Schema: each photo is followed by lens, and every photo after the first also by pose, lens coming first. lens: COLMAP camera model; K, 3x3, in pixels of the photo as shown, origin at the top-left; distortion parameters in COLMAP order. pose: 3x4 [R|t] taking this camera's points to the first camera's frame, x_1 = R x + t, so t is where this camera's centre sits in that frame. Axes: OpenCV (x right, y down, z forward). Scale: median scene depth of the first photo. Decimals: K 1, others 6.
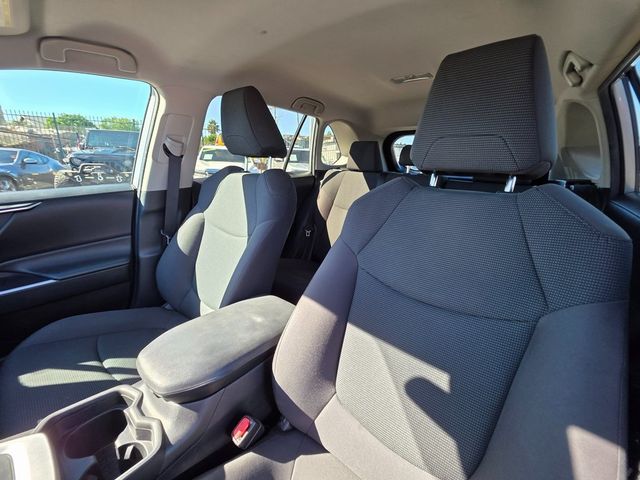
lens RADIAL K [[261.7, 0, 320.0], [0, 261.7, 240.0], [0, 0, 1]] dist [0.001245, -0.000147]
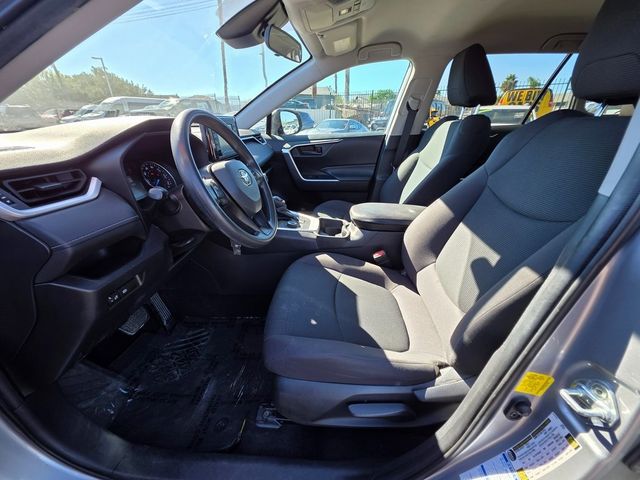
lens RADIAL K [[251.5, 0, 317.4], [0, 251.5, 245.3], [0, 0, 1]] dist [0.000763, -0.000169]
pose [[0.581531, 0.320798, -0.747603, 0.453518], [-0.206677, 0.947076, 0.245626, 0.166270], [0.786833, 0.011673, 0.617056, -0.288412]]
